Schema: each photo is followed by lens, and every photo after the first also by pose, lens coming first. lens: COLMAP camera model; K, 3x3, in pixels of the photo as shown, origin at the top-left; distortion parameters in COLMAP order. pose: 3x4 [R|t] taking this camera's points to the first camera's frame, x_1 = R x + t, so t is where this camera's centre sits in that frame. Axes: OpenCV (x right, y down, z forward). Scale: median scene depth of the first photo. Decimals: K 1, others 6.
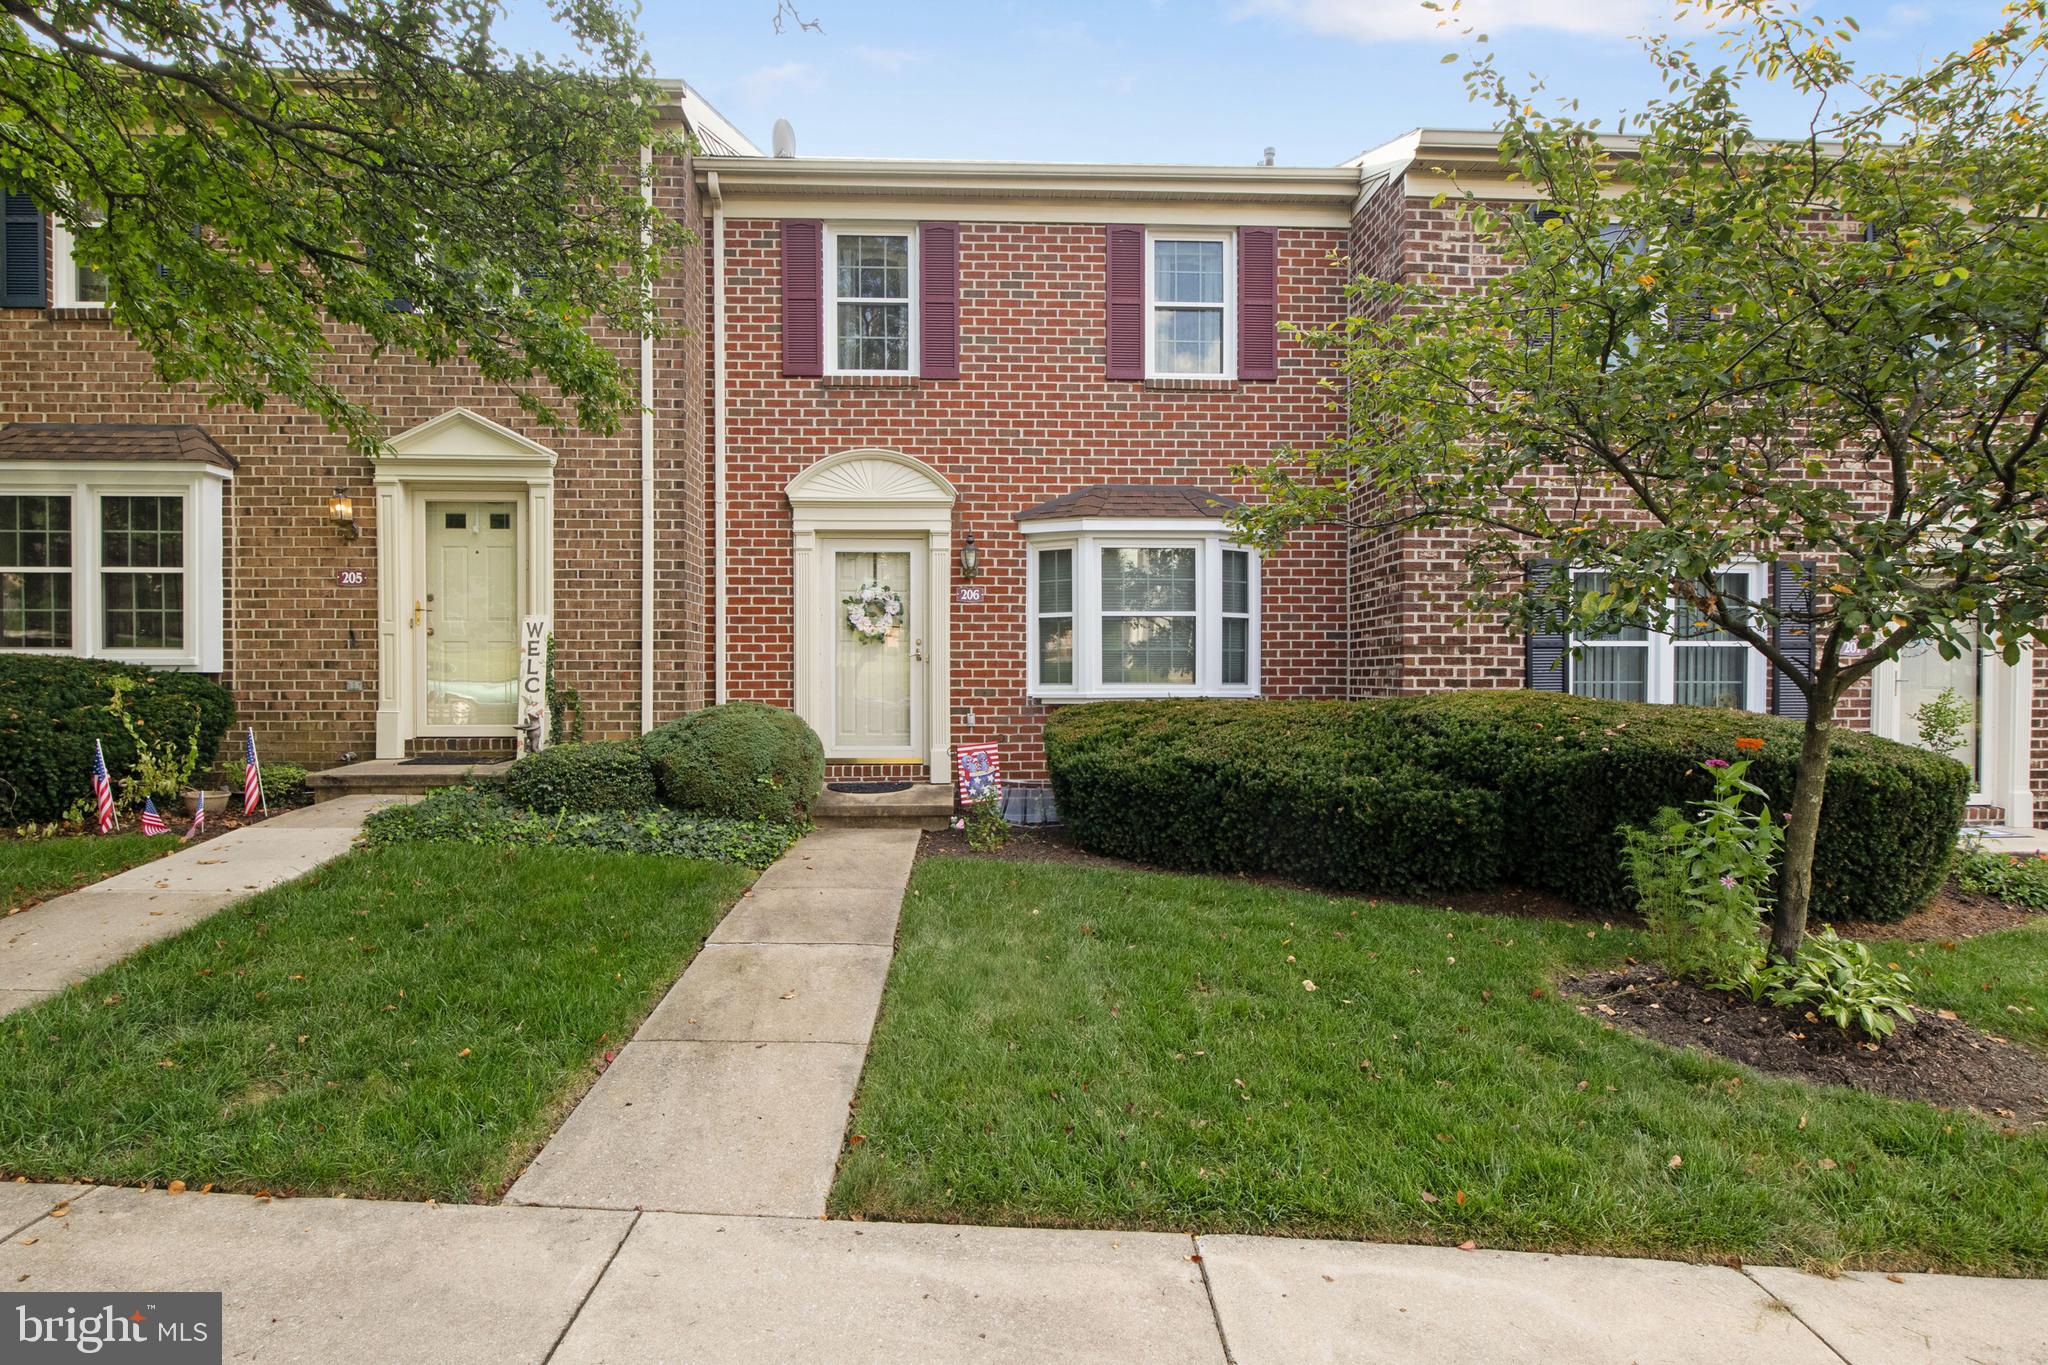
lens RADIAL K [[1104.4, 0, 1028.7], [0, 1104.4, 691.6], [0, 0, 1]] dist [-0.007878, 0.000755]
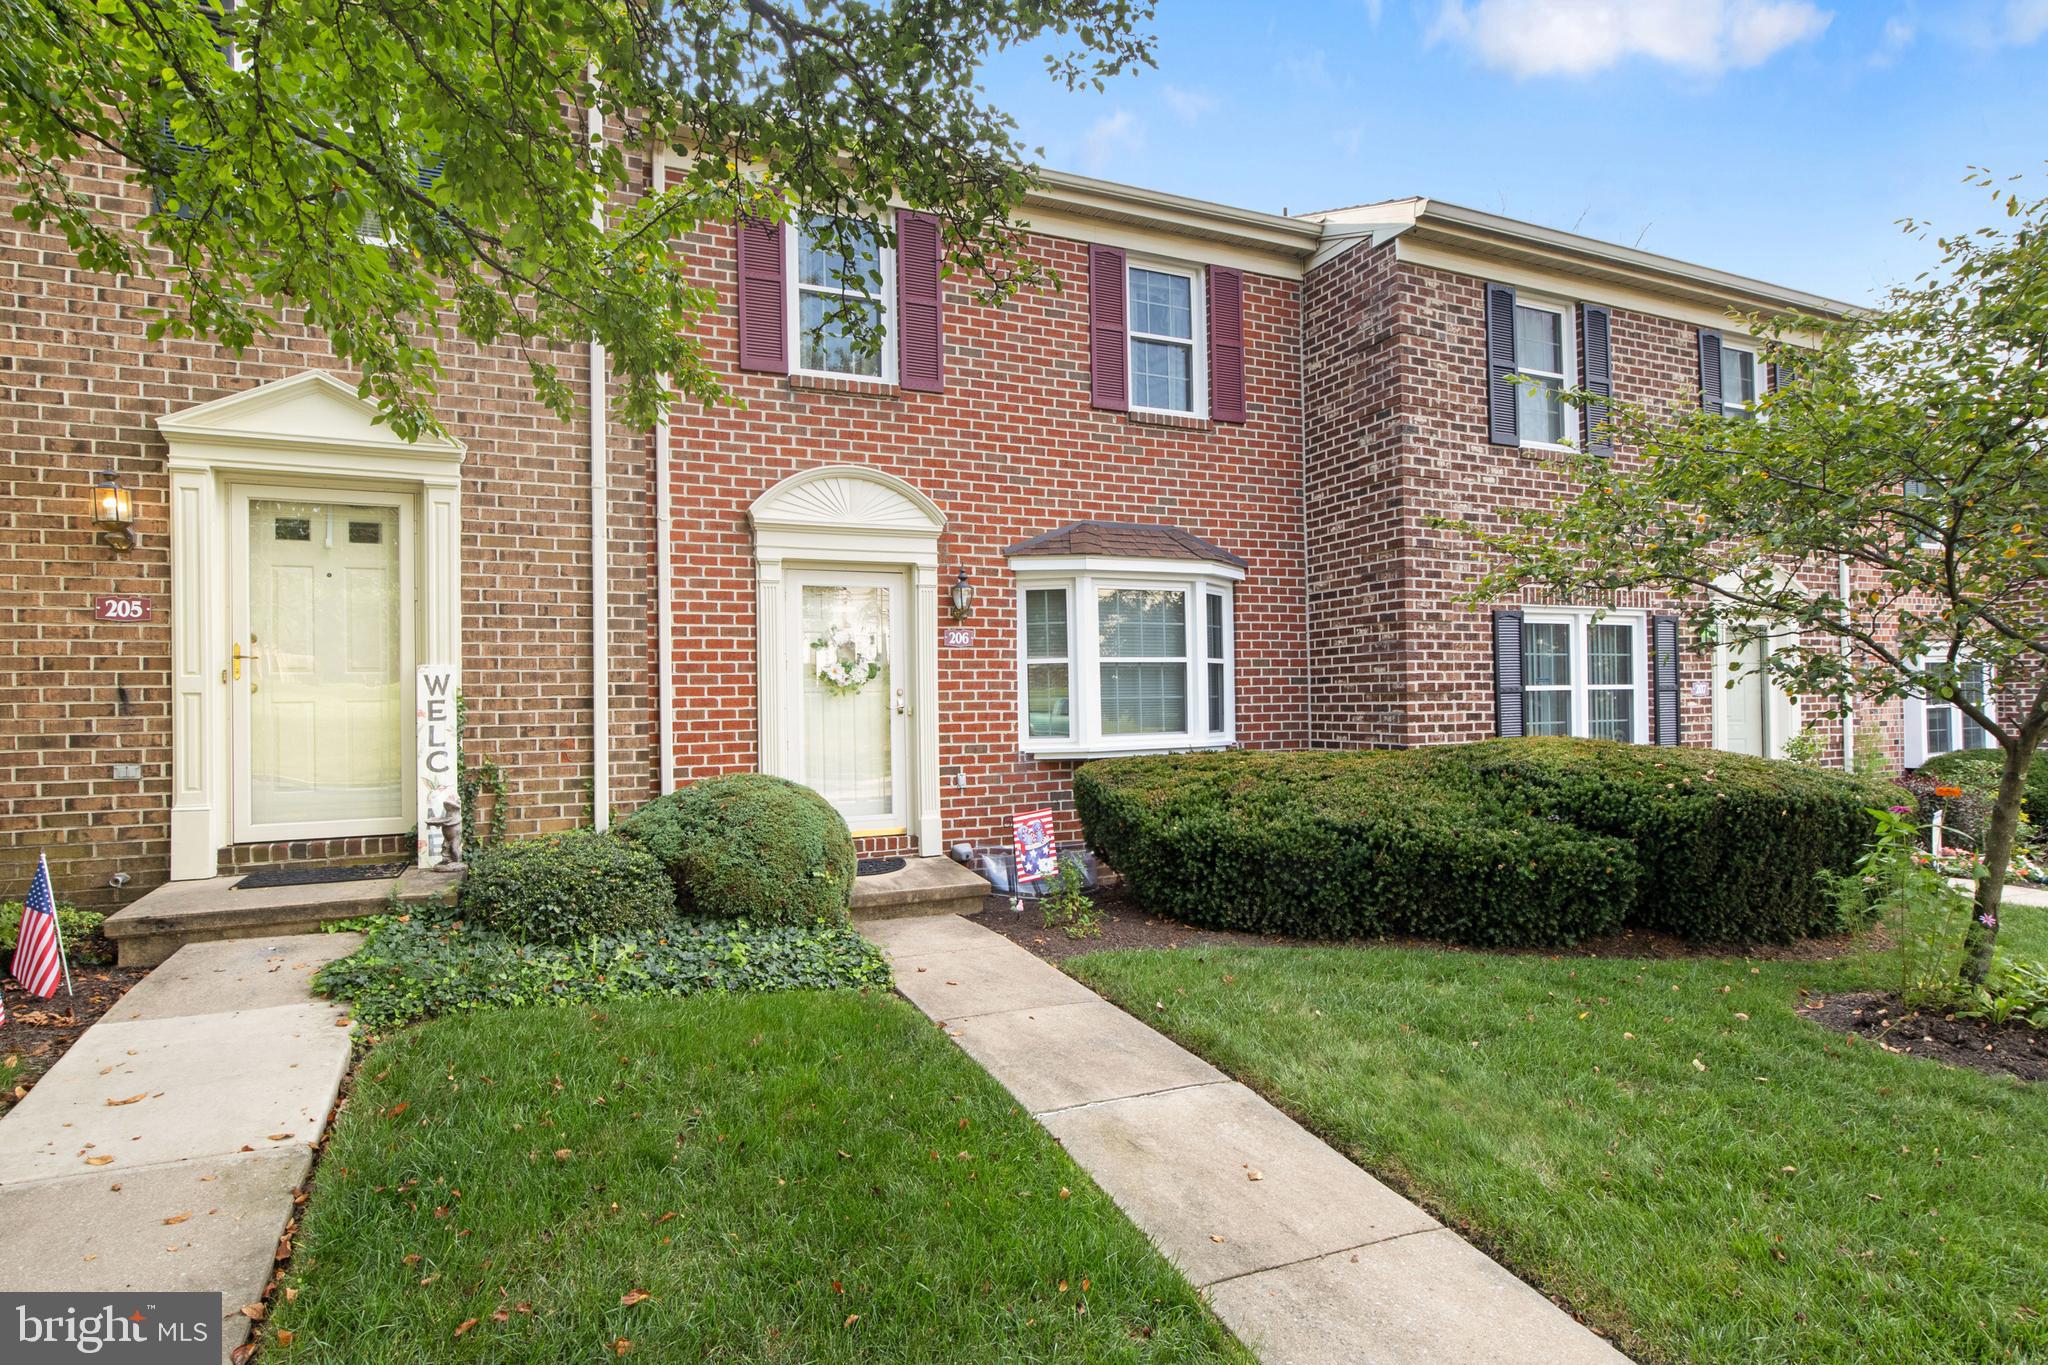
lens RADIAL K [[1104.4, 0, 1031.9], [0, 1104.4, 681.8], [0, 0, 1]] dist [-0.007878, 0.000755]
pose [[0.922618, -0.008623, 0.385618, -0.340847], [0.020090, 0.999467, -0.025717, -0.029314], [-0.385191, 0.031474, 0.922300, 0.169309]]
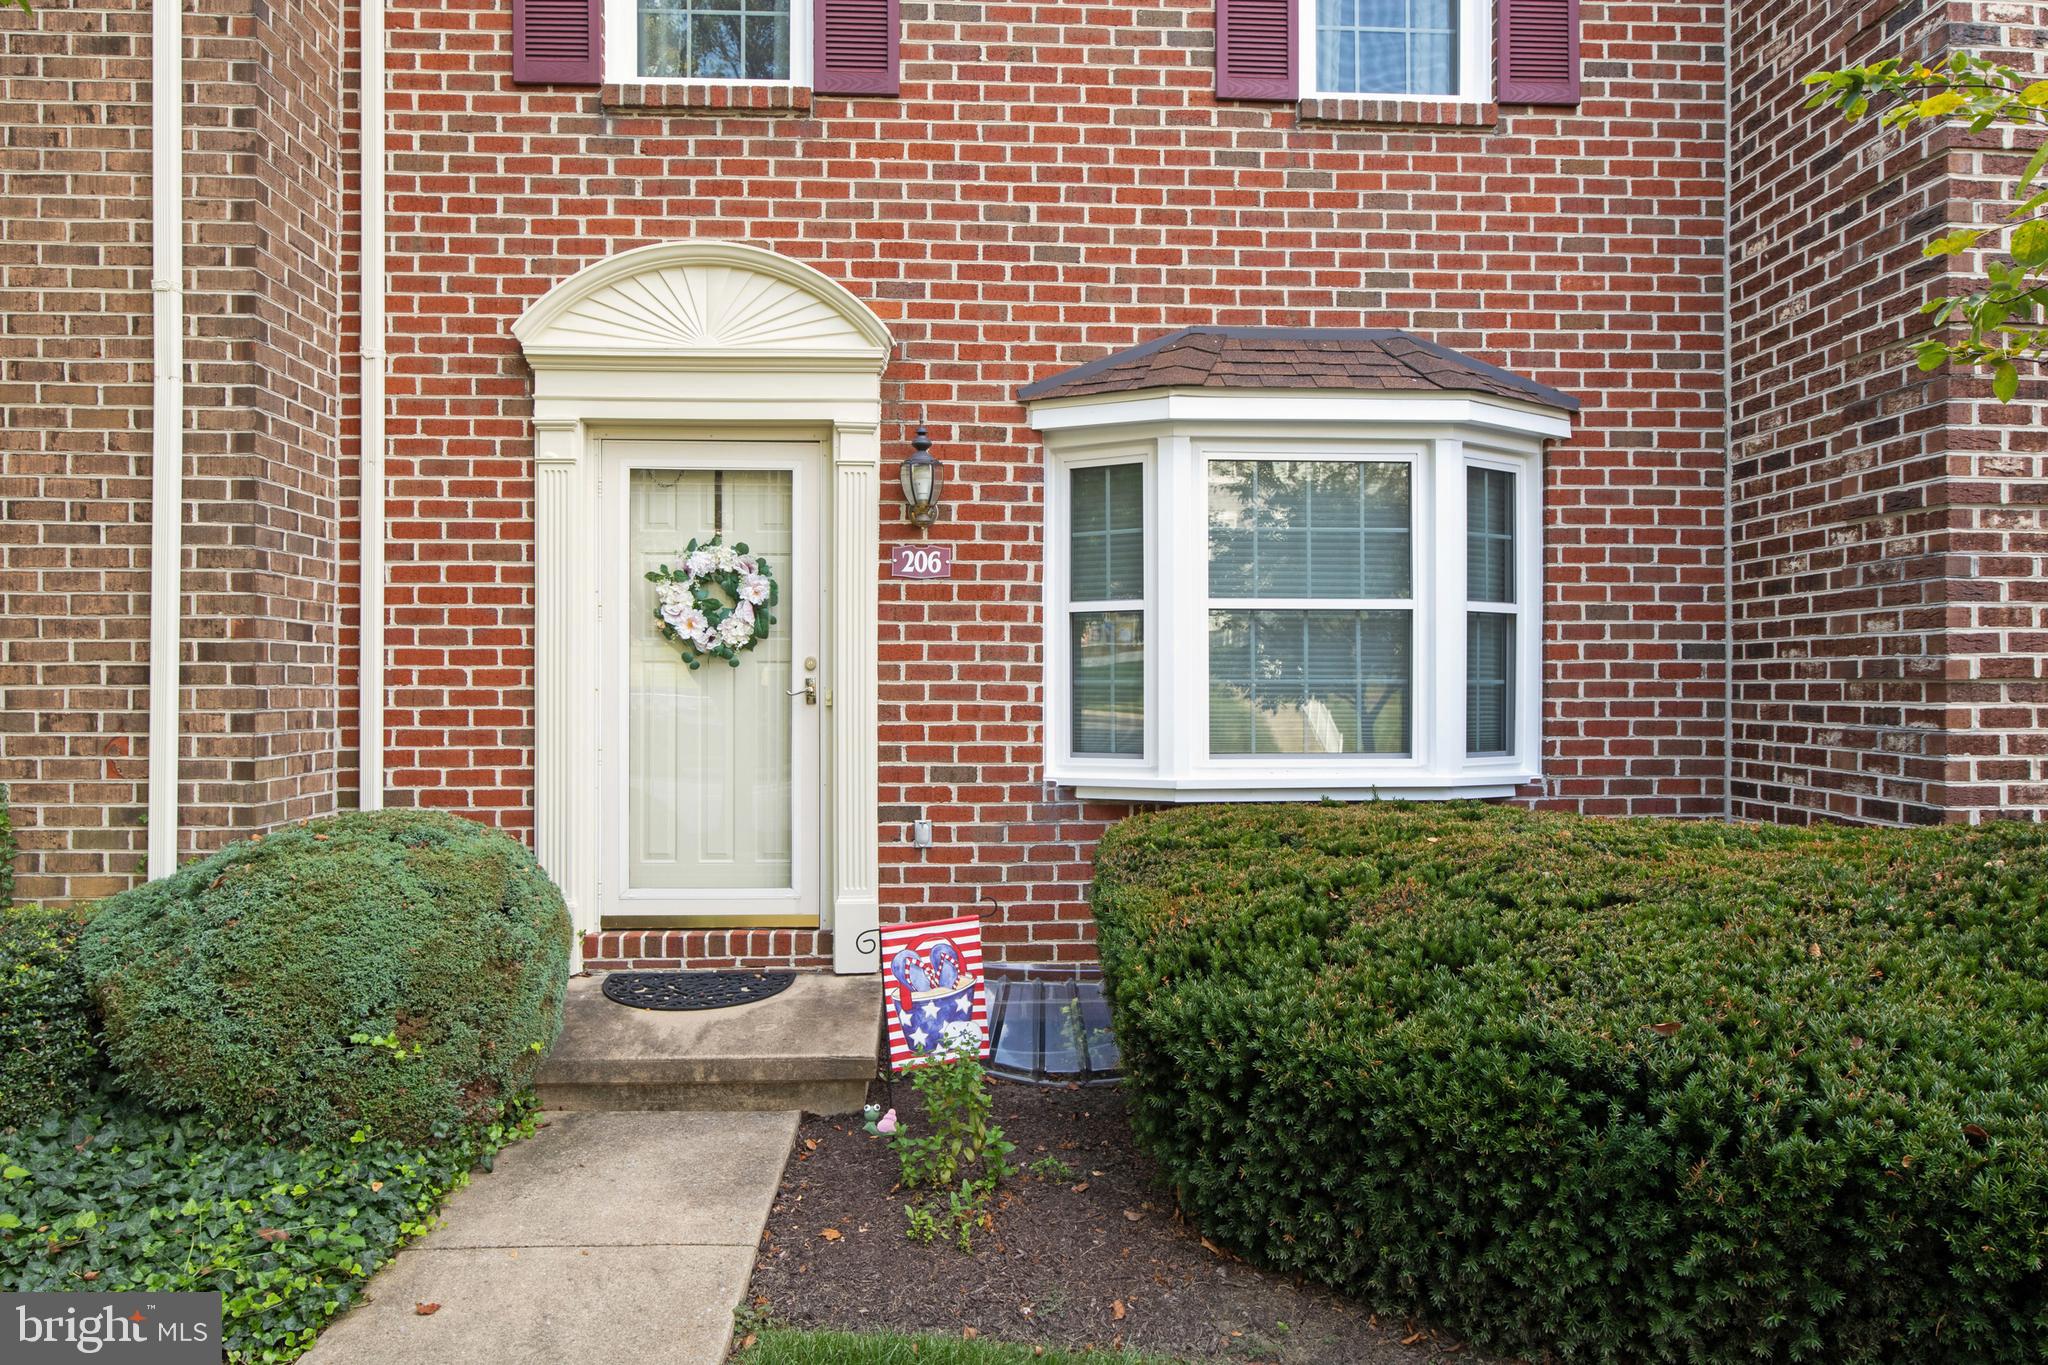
lens RADIAL K [[1306.6, 0, 1034.8], [0, 1306.6, 679.8], [0, 0, 1]] dist [-0.000687, -0.004917]
pose [[0.999936, 0.001128, 0.011220, -0.011902], [-0.001026, 0.999958, -0.009095, -0.033763], [-0.011230, 0.009083, 0.999896, 0.457347]]
